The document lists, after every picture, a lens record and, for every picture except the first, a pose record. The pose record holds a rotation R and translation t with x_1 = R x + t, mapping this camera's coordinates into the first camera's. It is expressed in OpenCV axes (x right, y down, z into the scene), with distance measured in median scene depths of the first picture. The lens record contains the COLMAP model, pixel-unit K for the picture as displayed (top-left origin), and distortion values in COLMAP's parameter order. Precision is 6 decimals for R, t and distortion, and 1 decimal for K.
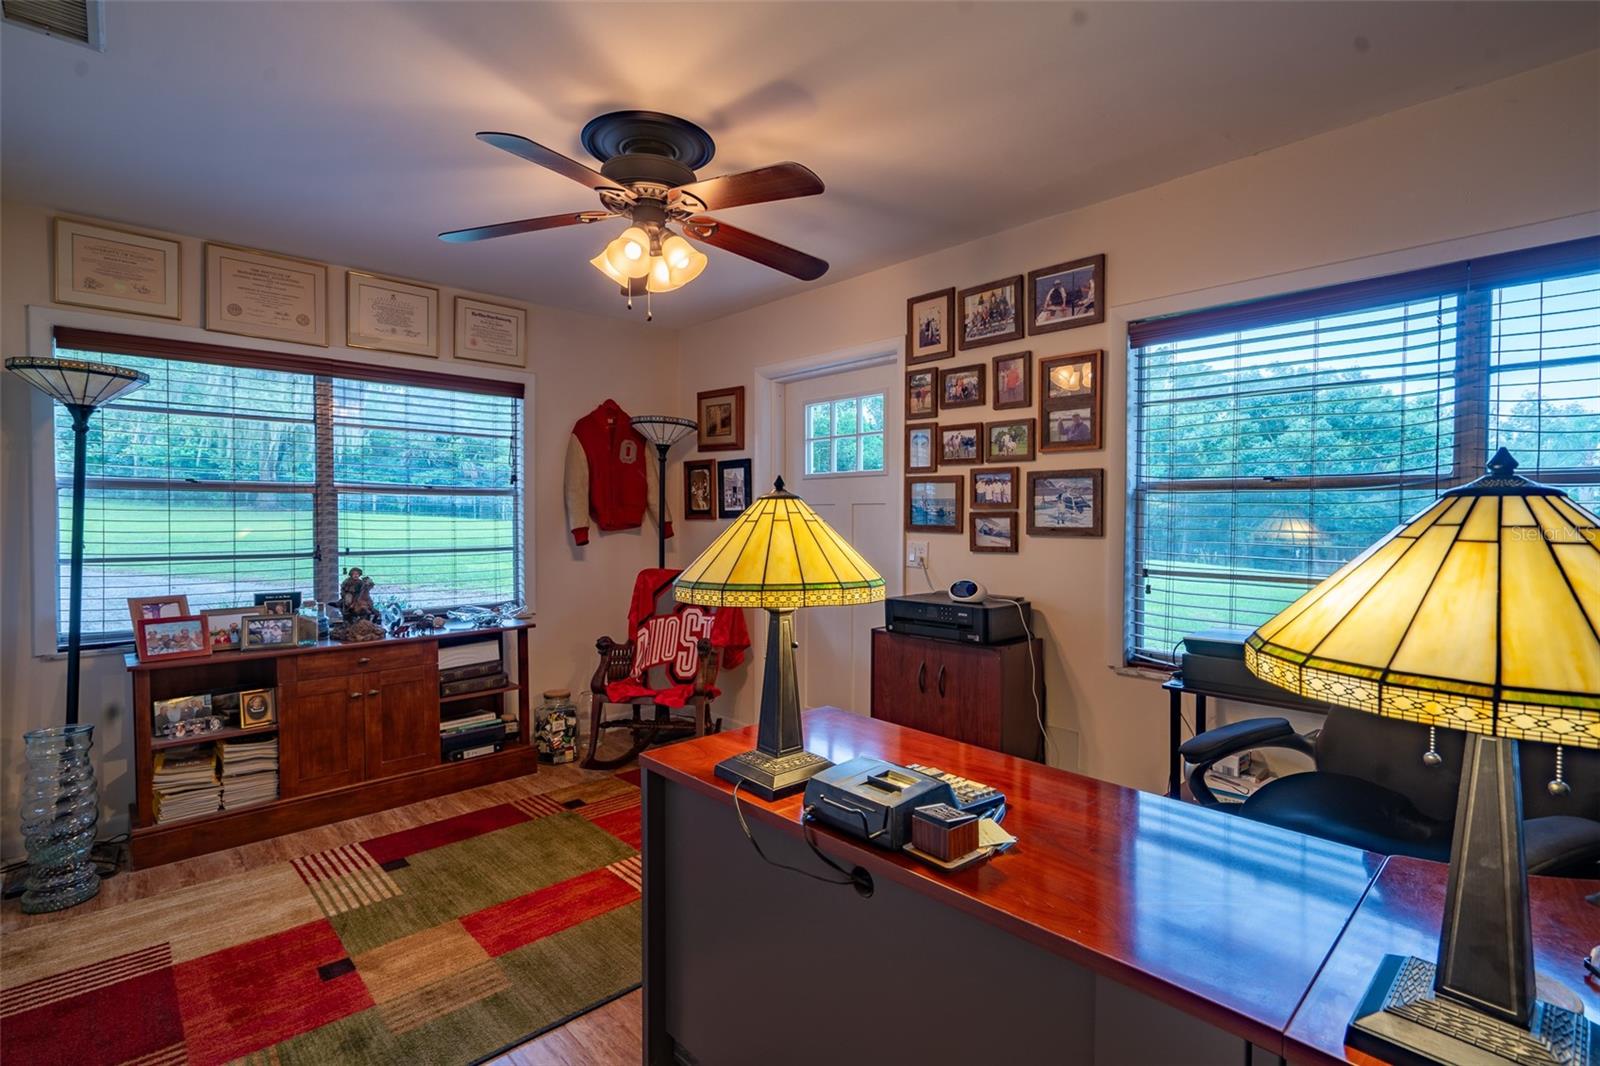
lens RADIAL K [[757.2, 0, 800.0], [0, 757.2, 533.0], [0, 0, 1]] dist [0.001162, 0.000070]
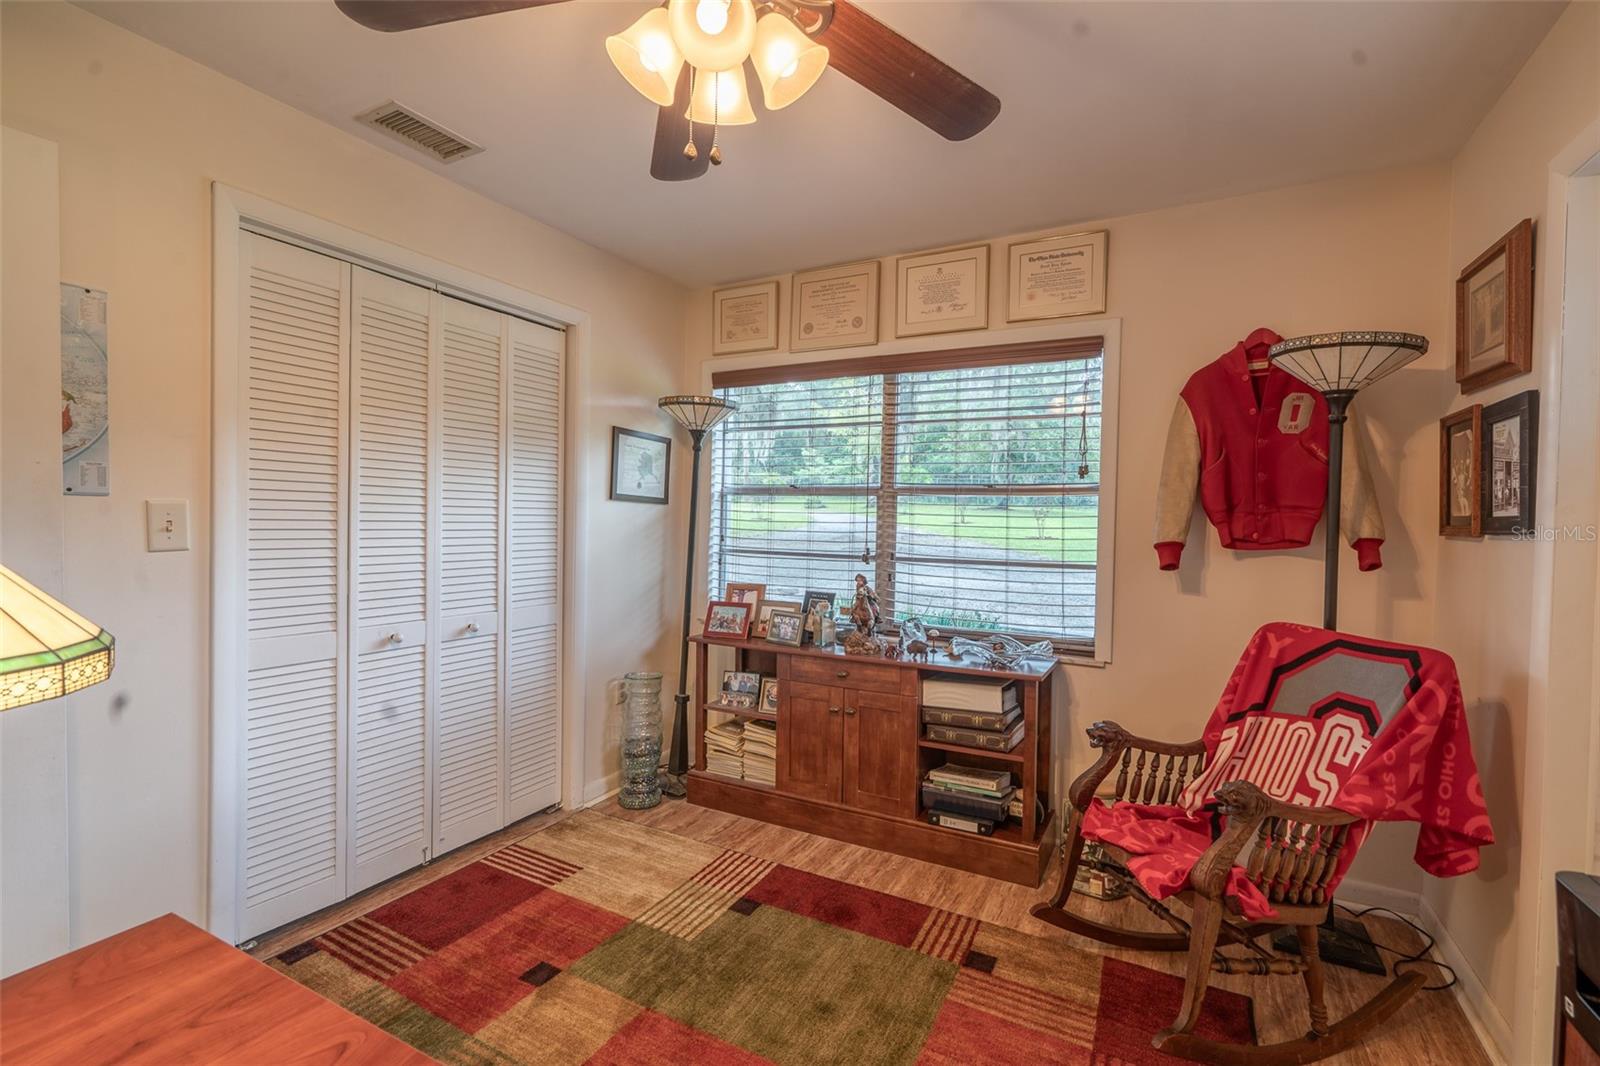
lens RADIAL K [[717.3, 0, 800.0], [0, 717.3, 533.0], [0, 0, 1]] dist [-0.016703, -0.000045]
pose [[0.307168, 0.028412, -0.951231, 0.096874], [-0.035356, 0.999205, 0.018428, -0.007709], [0.950998, 0.027971, 0.307928, 0.276283]]
